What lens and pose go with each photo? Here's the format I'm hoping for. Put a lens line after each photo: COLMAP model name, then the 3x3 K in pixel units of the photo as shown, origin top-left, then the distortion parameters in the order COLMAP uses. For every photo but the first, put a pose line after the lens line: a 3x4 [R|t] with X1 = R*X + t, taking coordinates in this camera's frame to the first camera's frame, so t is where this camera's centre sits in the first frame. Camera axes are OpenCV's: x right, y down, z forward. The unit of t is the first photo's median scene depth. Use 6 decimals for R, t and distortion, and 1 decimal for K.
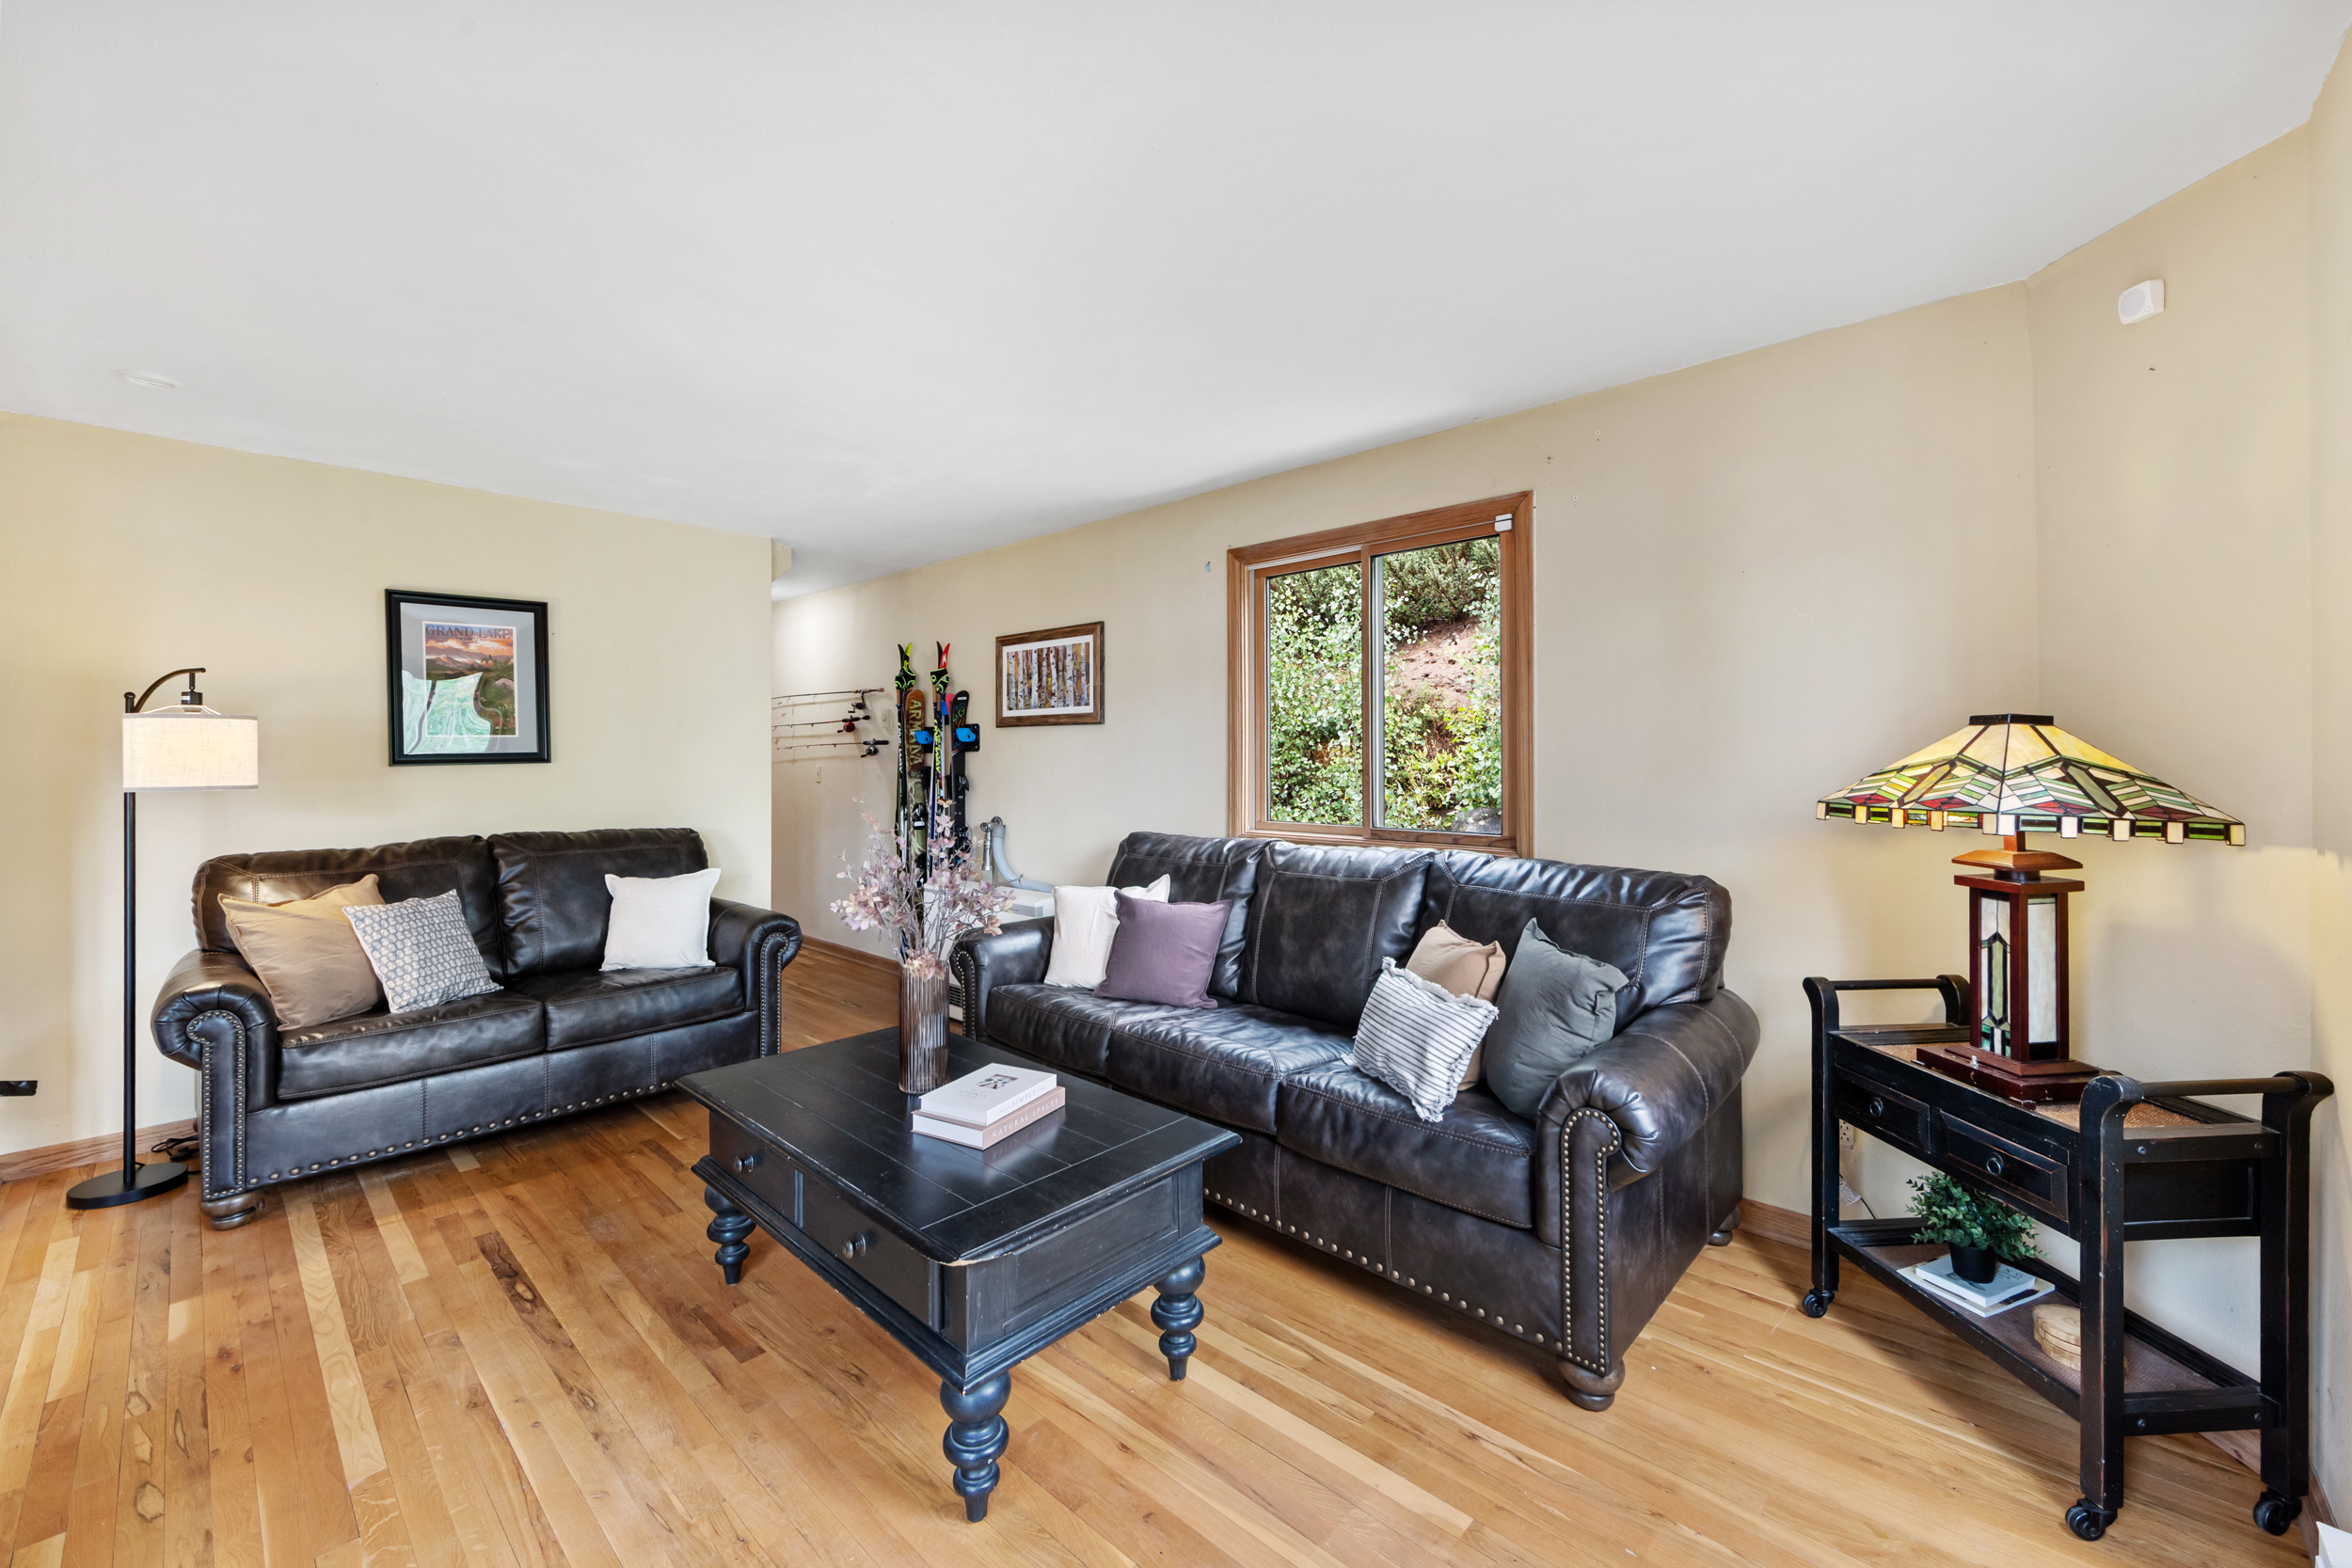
lens RADIAL K [[933.1, 0, 1180.6], [0, 933.1, 759.3], [0, 0, 1]] dist [-0.004093, -0.000453]
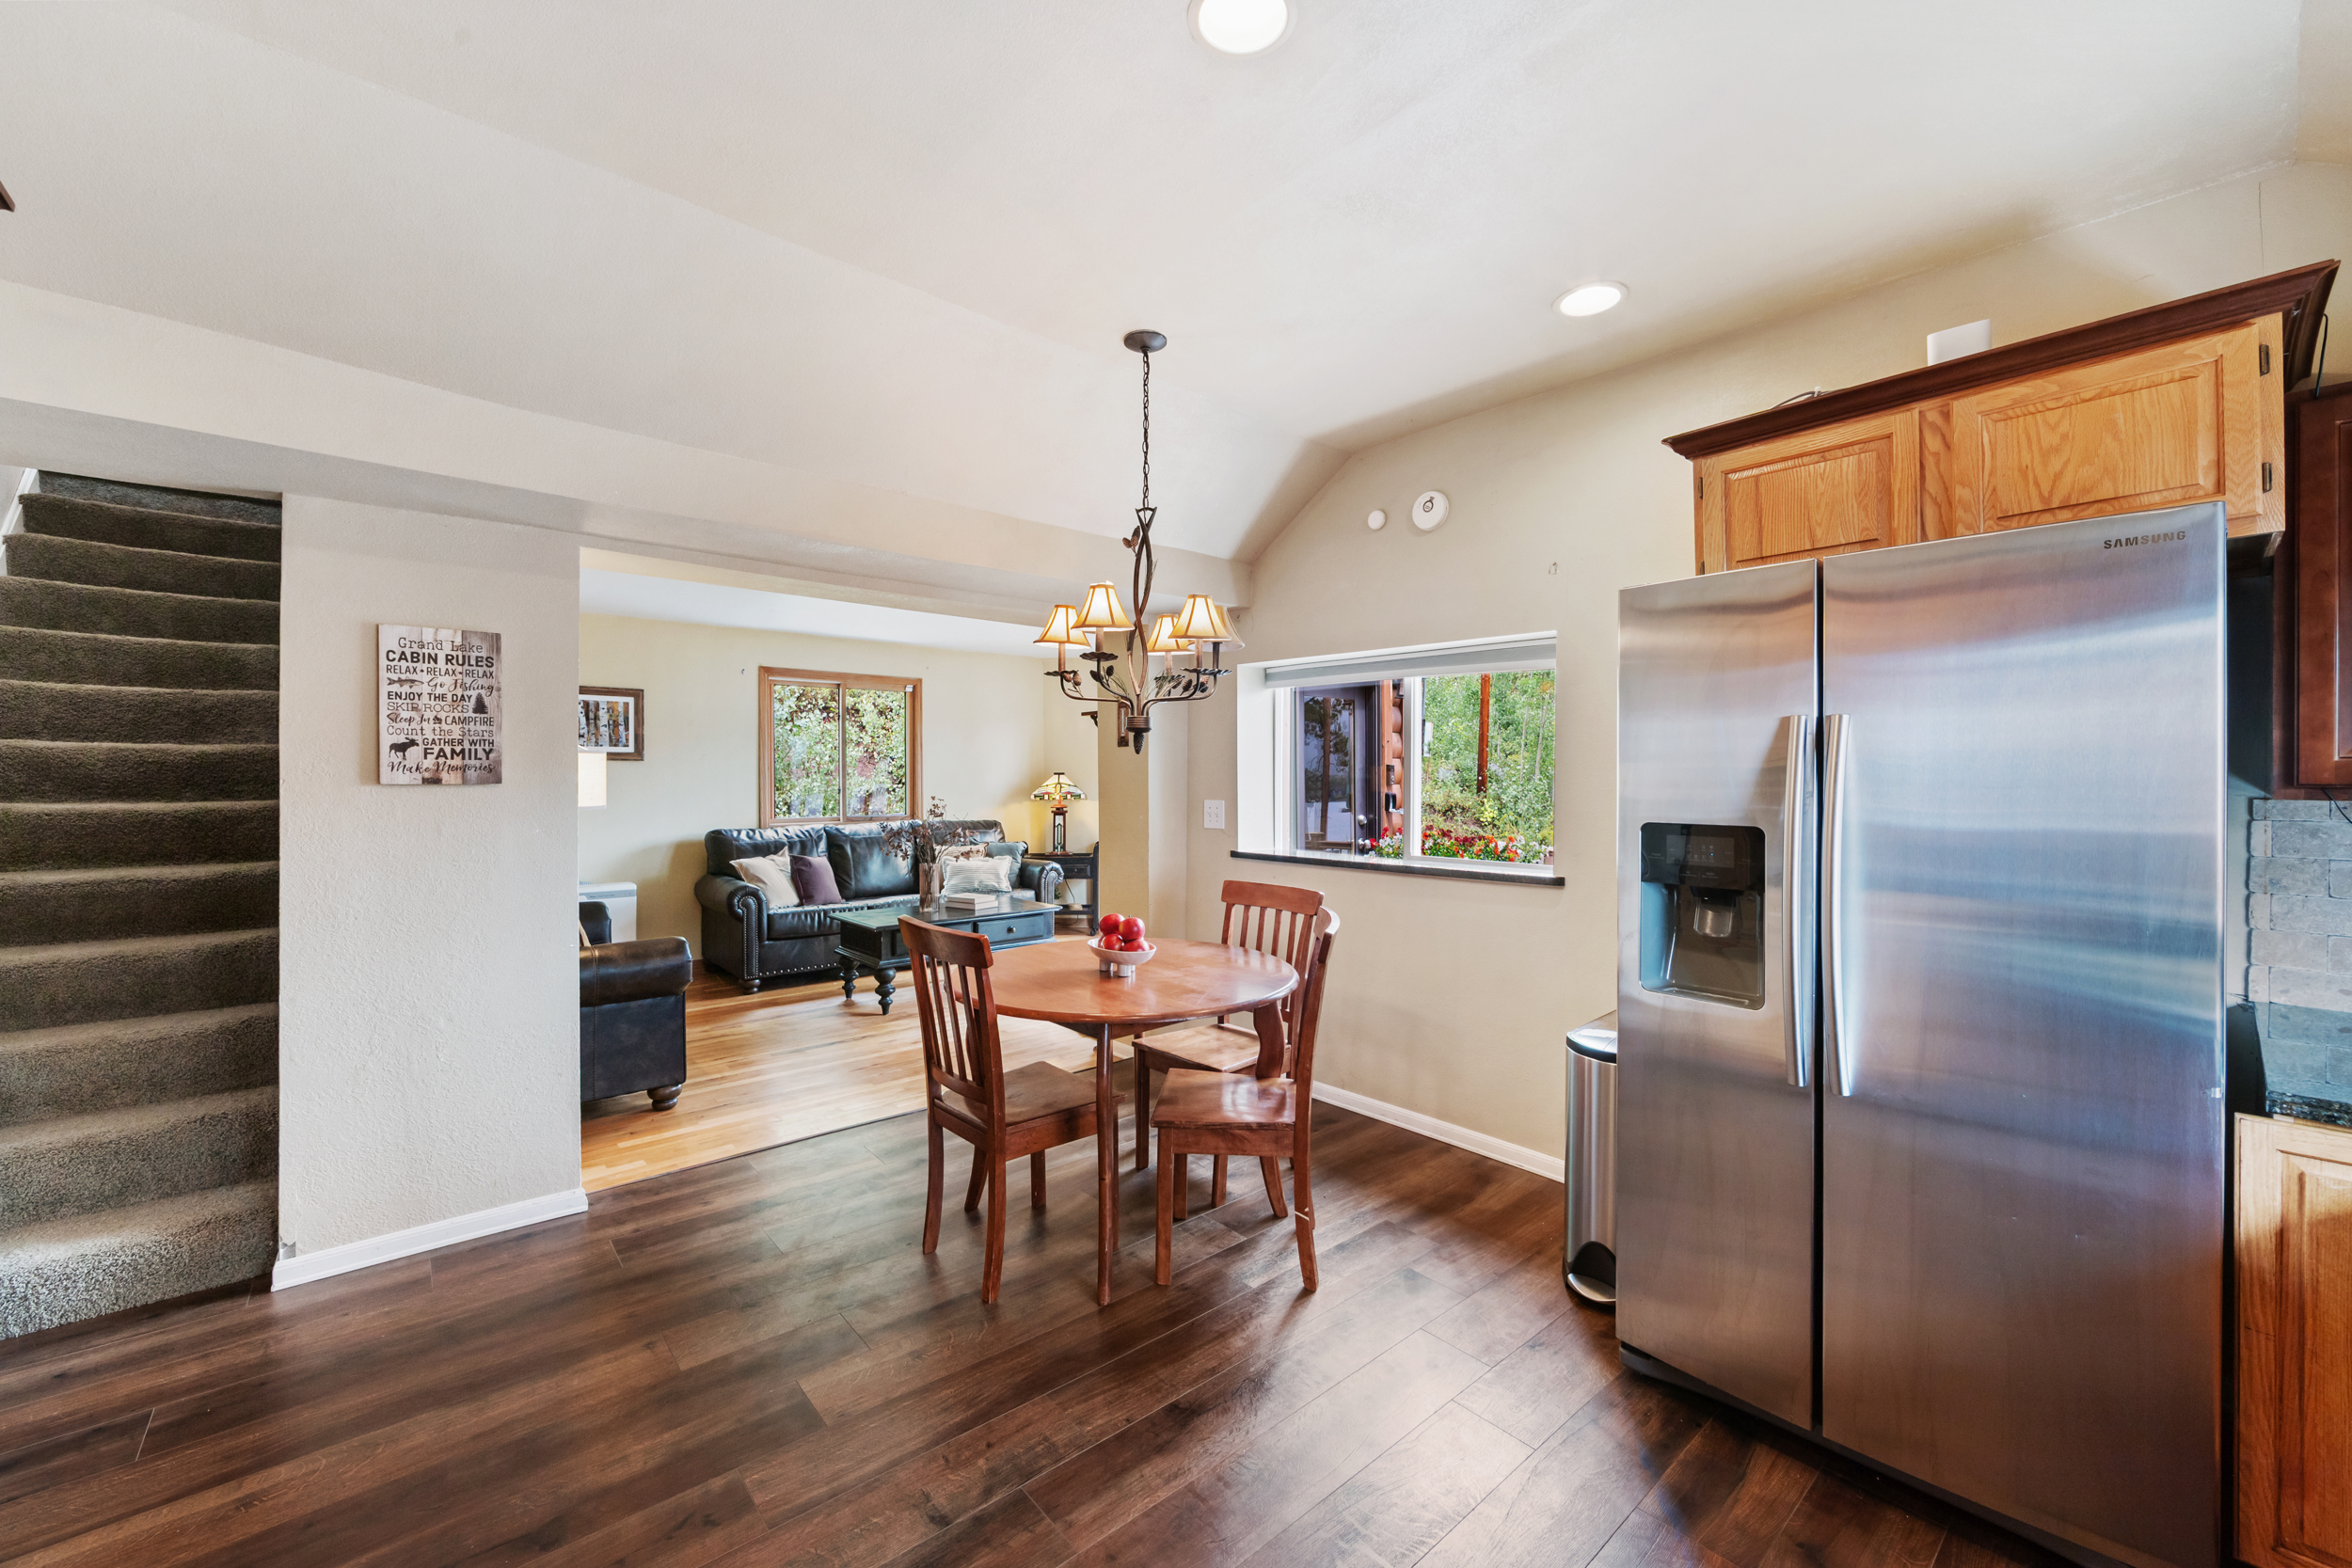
lens RADIAL K [[933.1, 0, 1178.7], [0, 933.1, 777.9], [0, 0, 1]] dist [-0.004093, -0.000453]
pose [[0.094882, 0.005885, 0.995471, -1.639941], [0.006395, 0.999958, -0.006521, 0.004032], [-0.995468, 0.006985, 0.094840, 0.046727]]
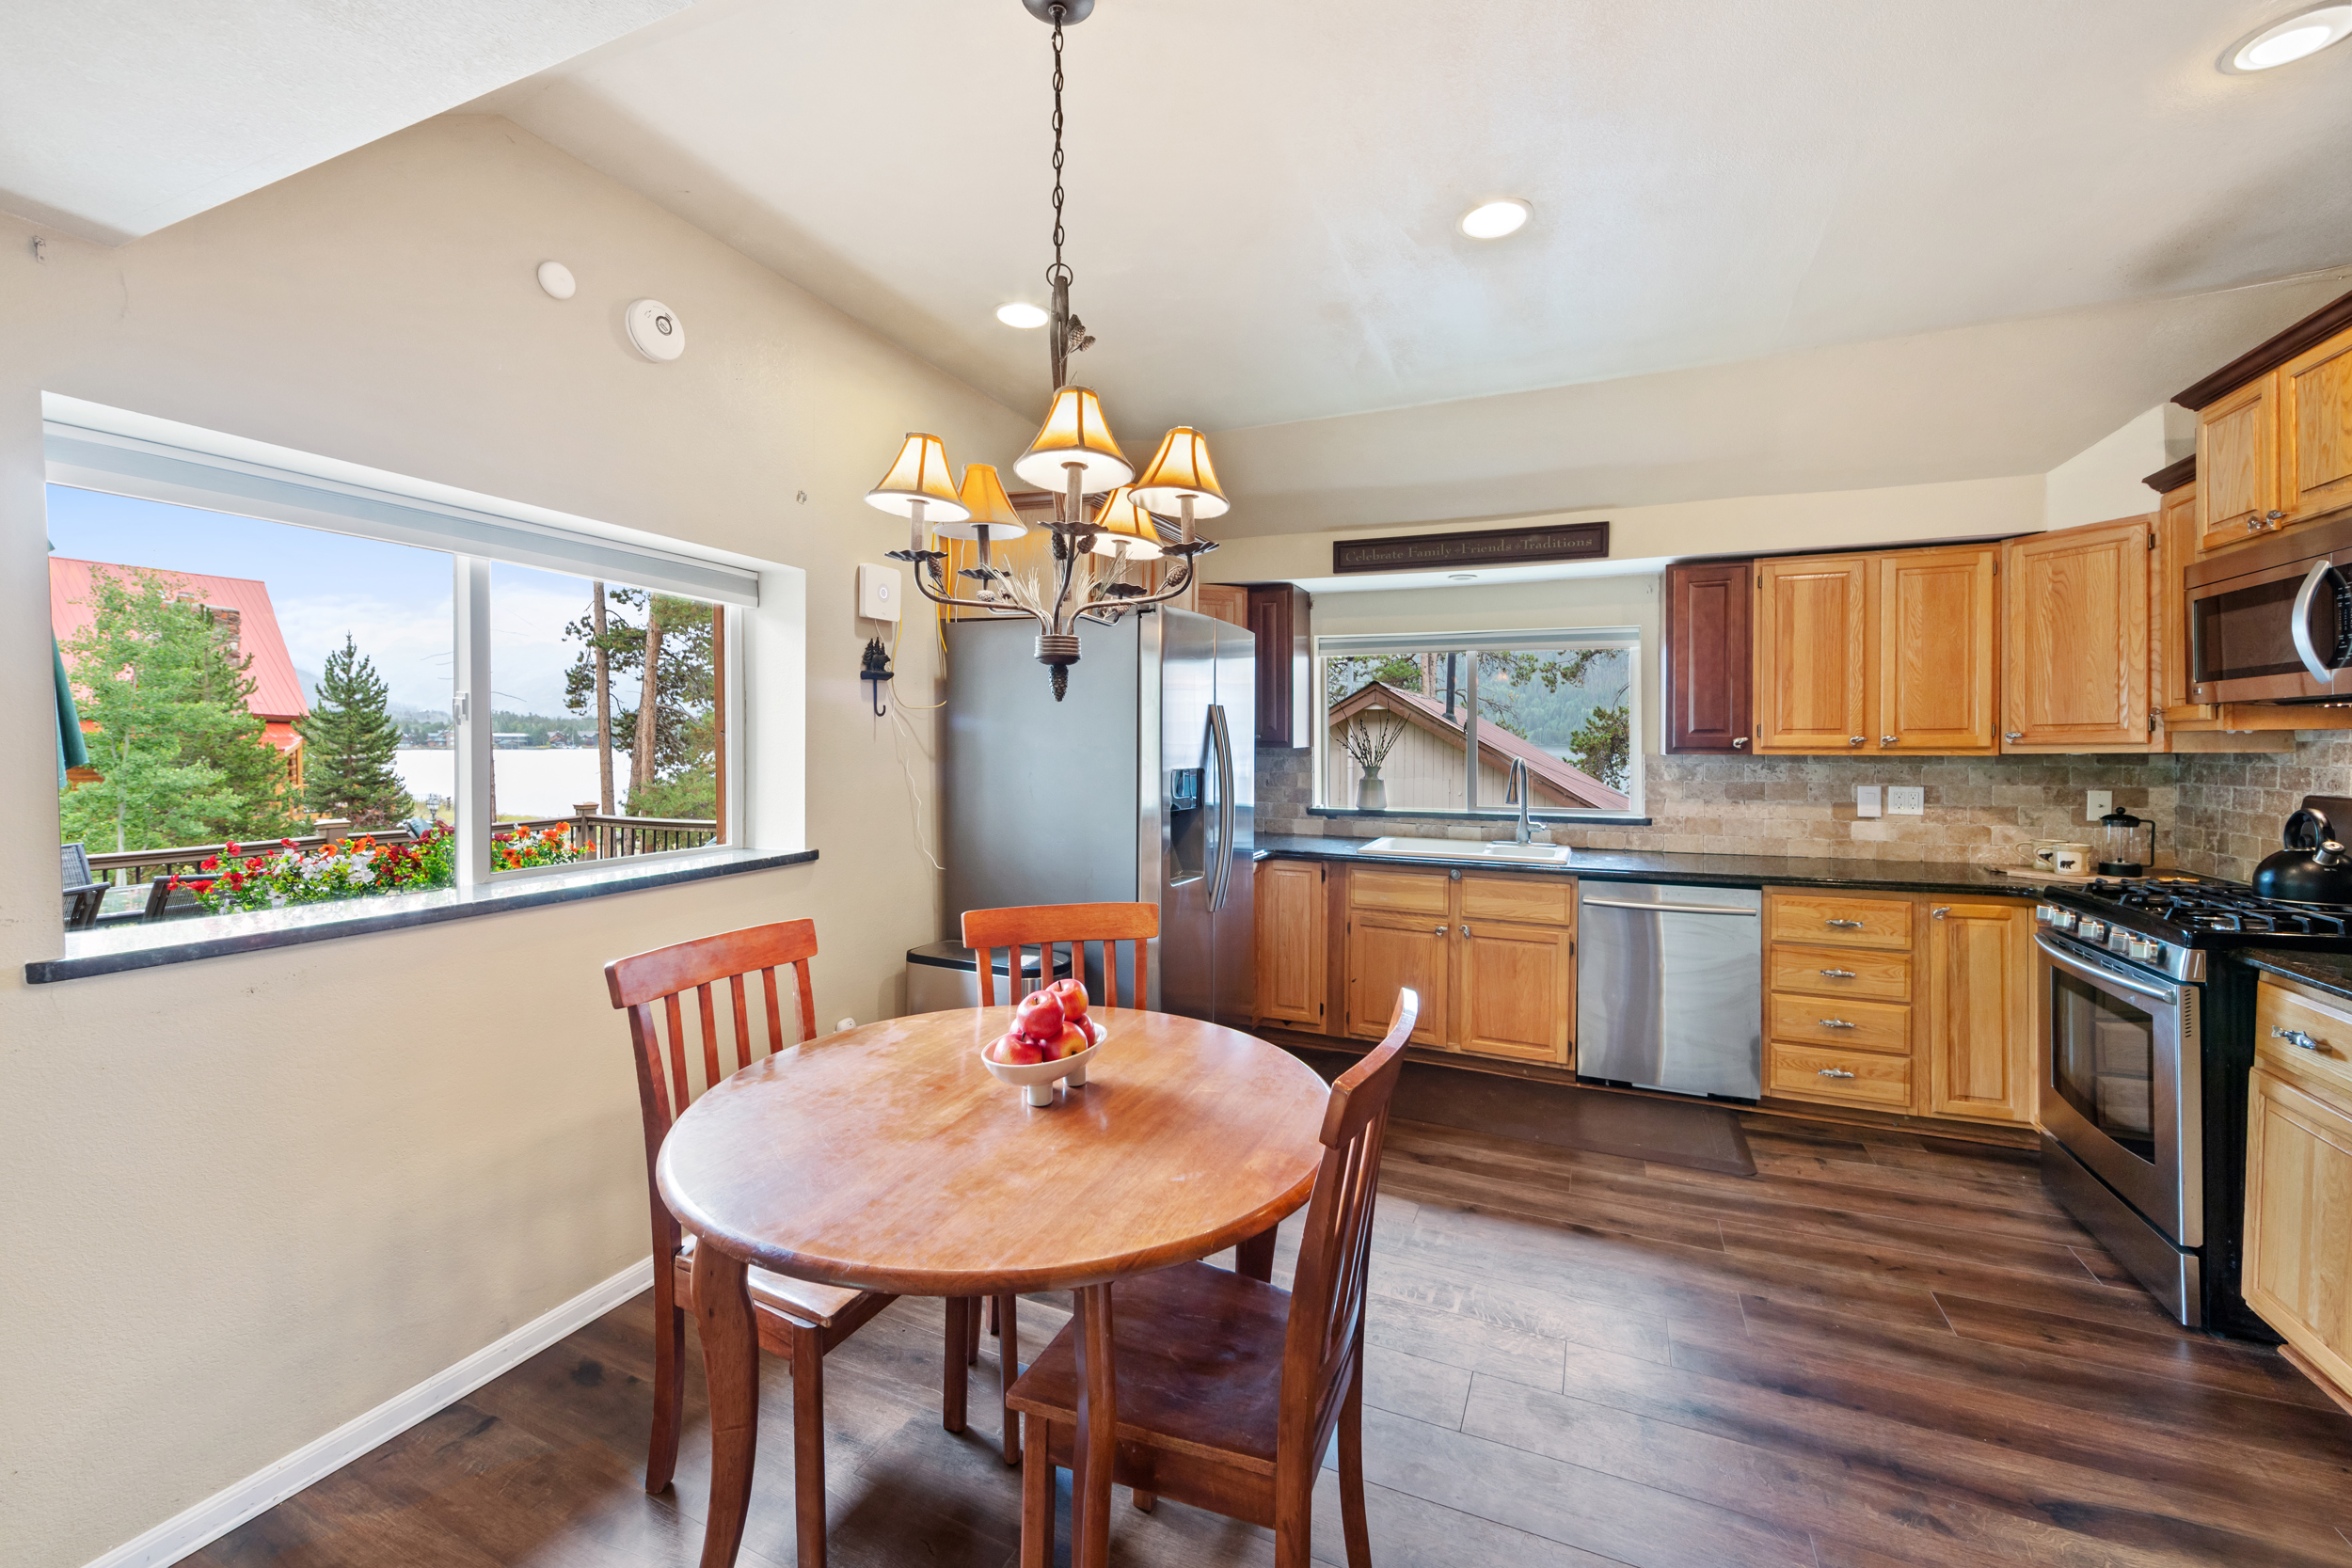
lens RADIAL K [[933.1, 0, 1175.9], [0, 933.1, 750.3], [0, 0, 1]] dist [-0.004093, -0.000453]
pose [[-0.944052, 0.007027, -0.329721, -0.828602], [-0.000681, 0.999729, 0.023256, -0.006741], [0.329795, 0.022179, -0.943792, 0.566791]]
